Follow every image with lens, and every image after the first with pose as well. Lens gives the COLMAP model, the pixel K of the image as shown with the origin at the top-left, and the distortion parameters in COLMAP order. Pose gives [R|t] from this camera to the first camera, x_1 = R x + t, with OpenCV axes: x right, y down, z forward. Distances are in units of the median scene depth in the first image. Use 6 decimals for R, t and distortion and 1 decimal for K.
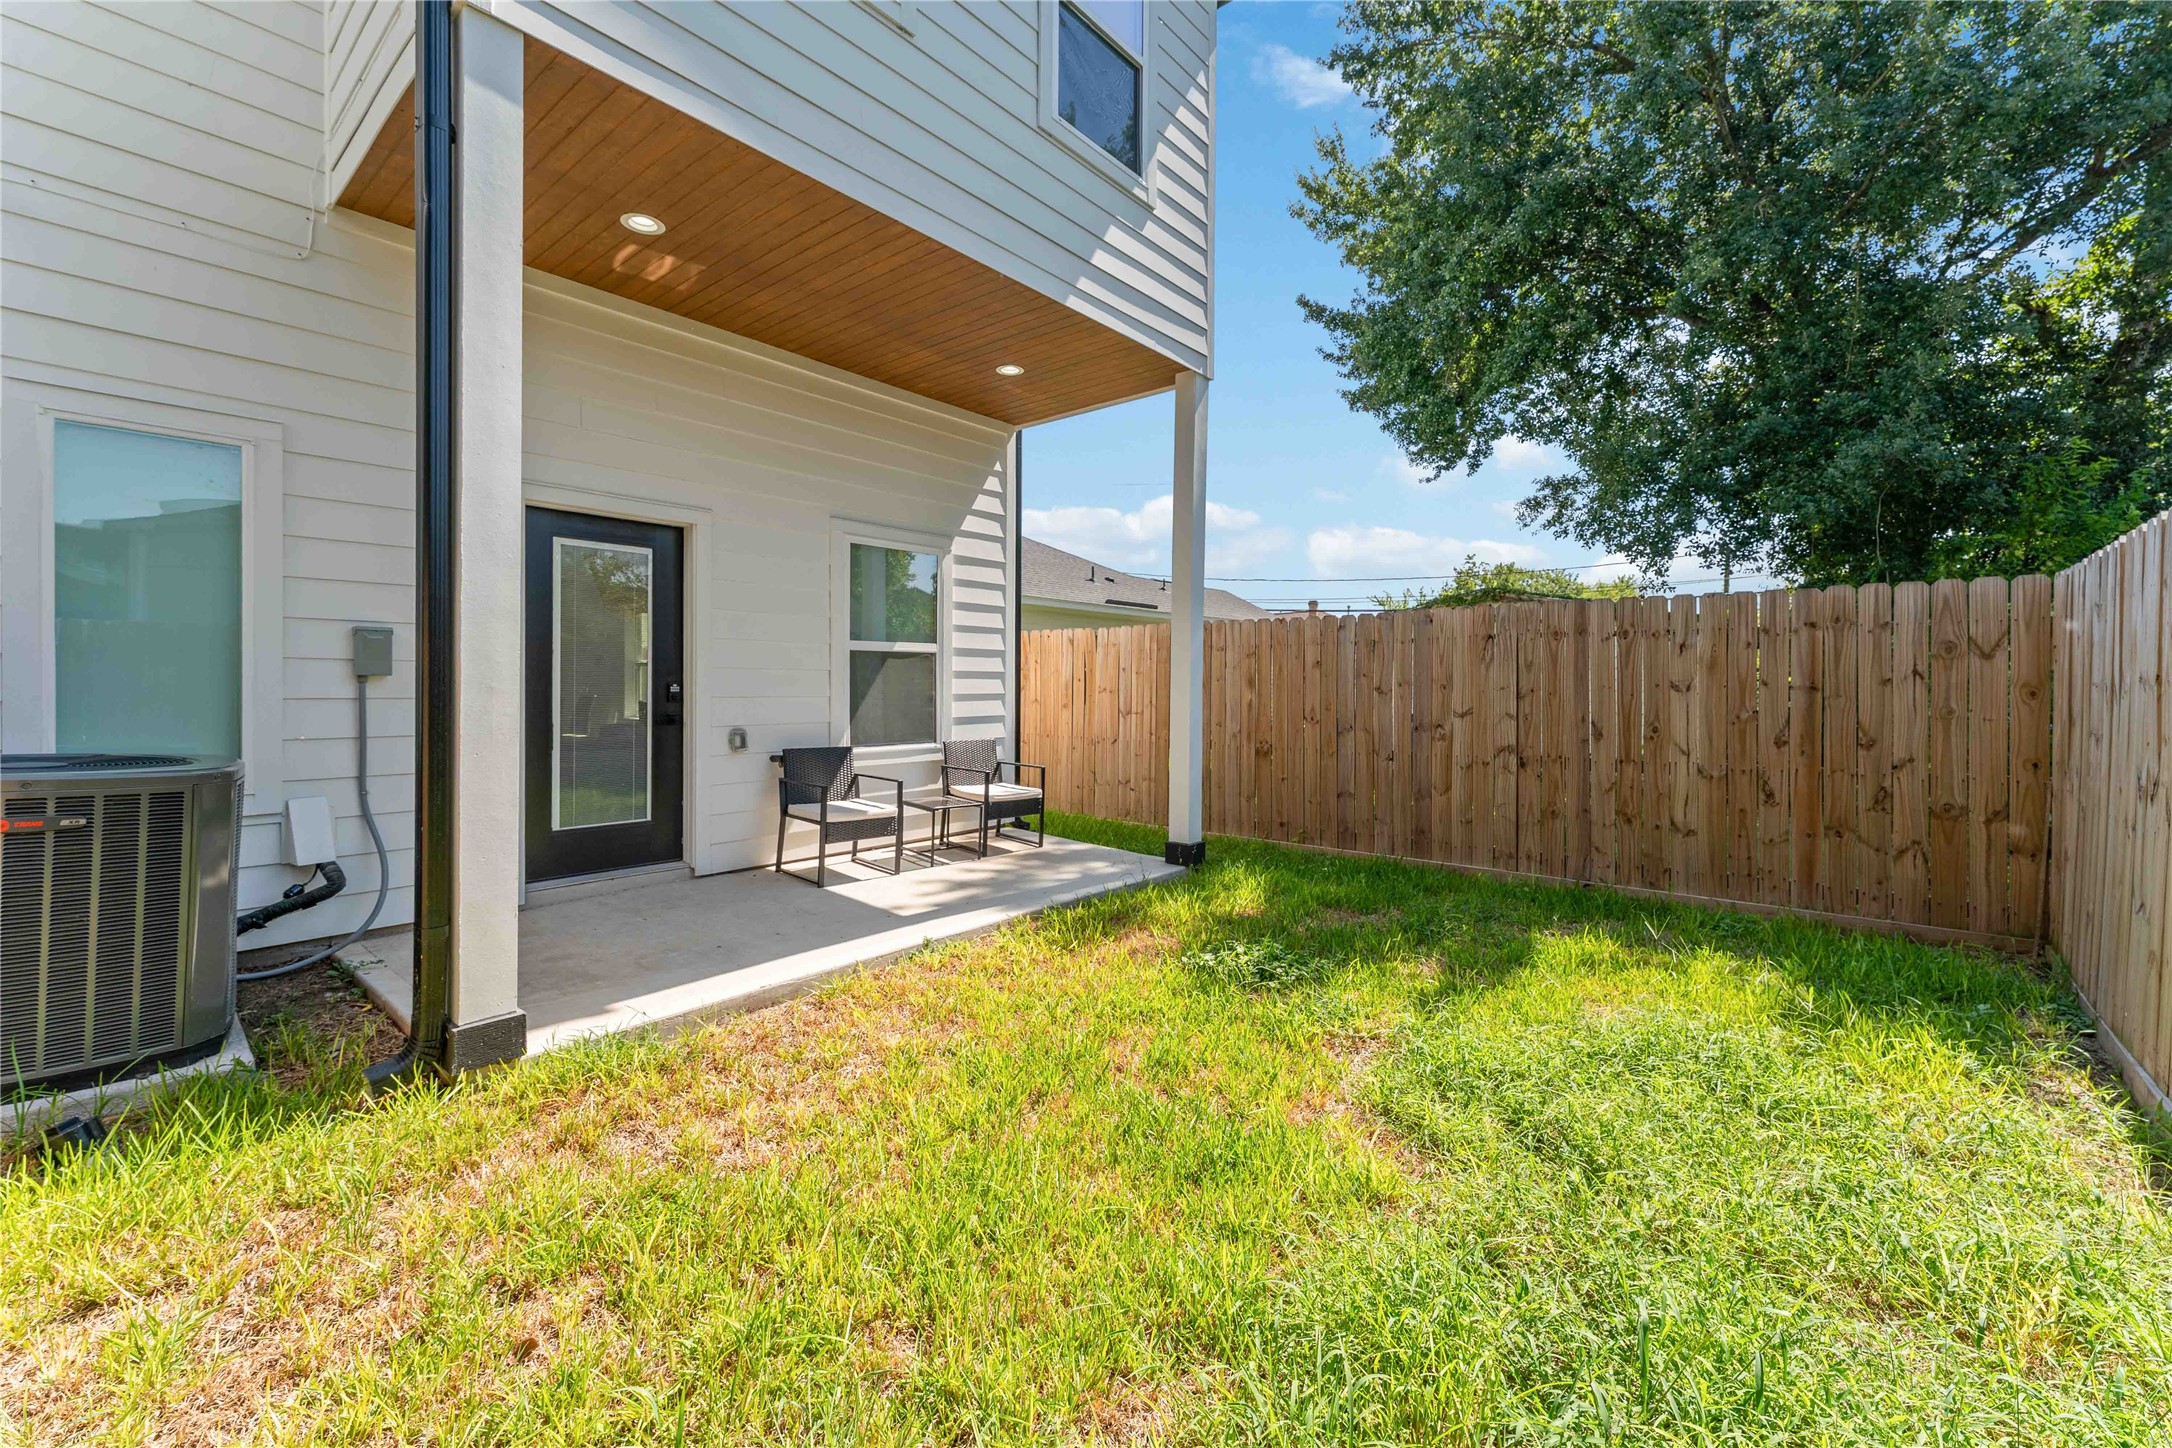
lens RADIAL K [[898.4, 0, 1089.9], [0, 898.4, 703.3], [0, 0, 1]] dist [0.002240, 0.000119]
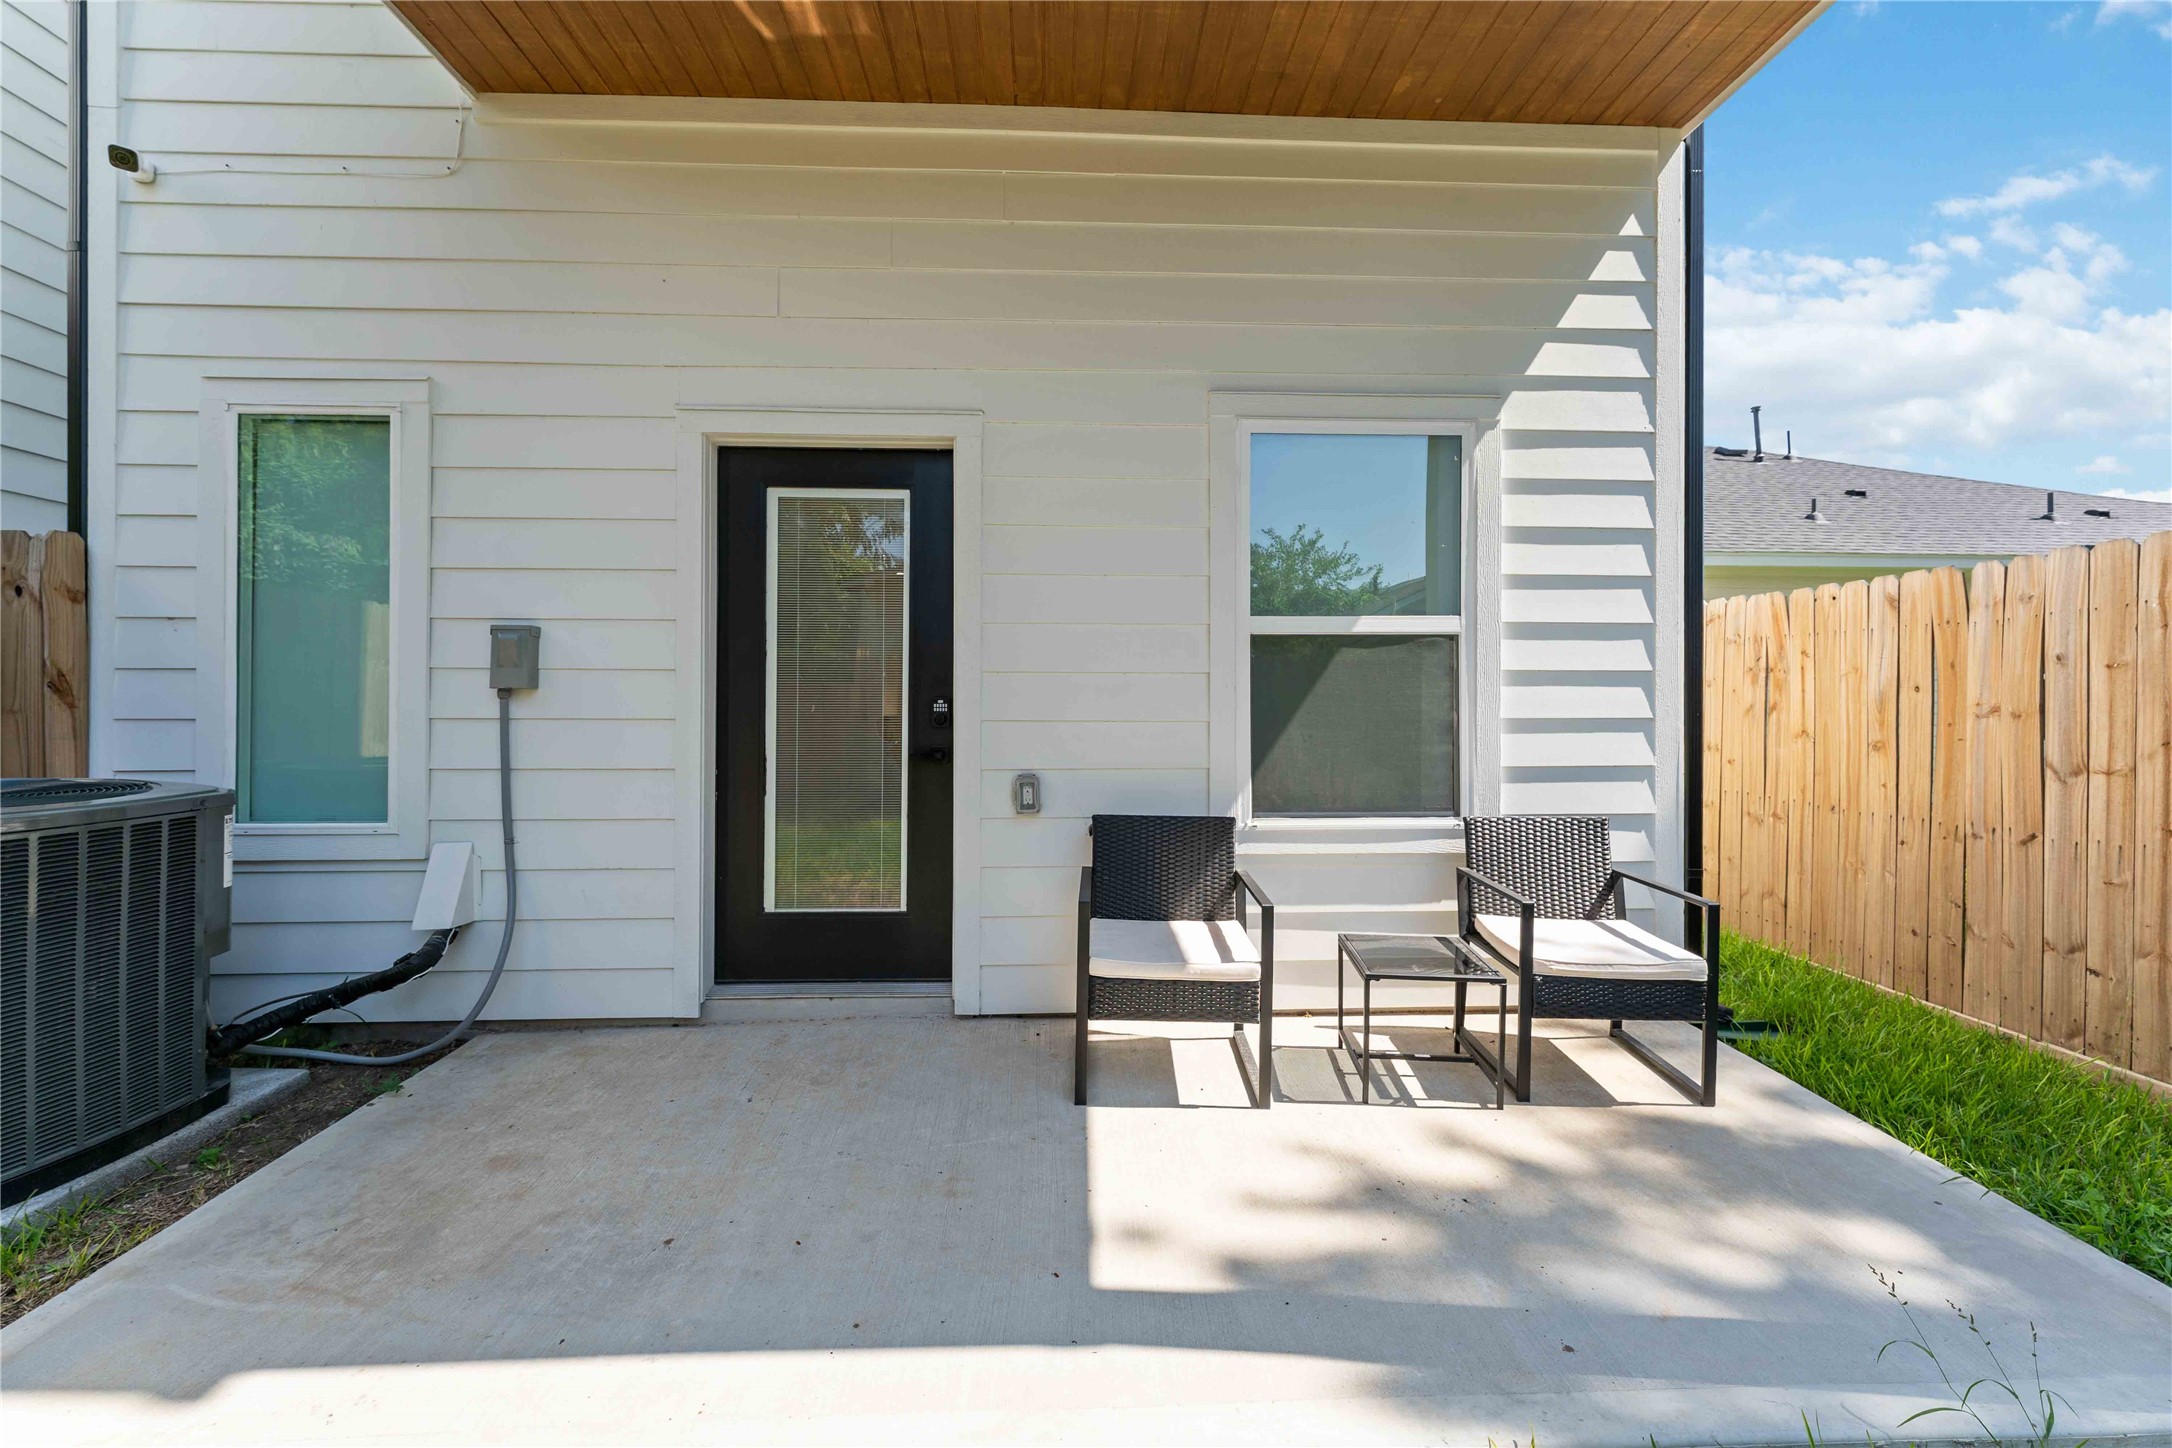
lens RADIAL K [[898.4, 0, 1066.8], [0, 898.4, 712.8], [0, 0, 1]] dist [0.002240, 0.000119]
pose [[0.664459, -0.002291, -0.747321, 0.054018], [-0.012834, 0.999813, -0.014476, -0.003285], [0.747215, 0.019209, 0.664305, 0.519505]]
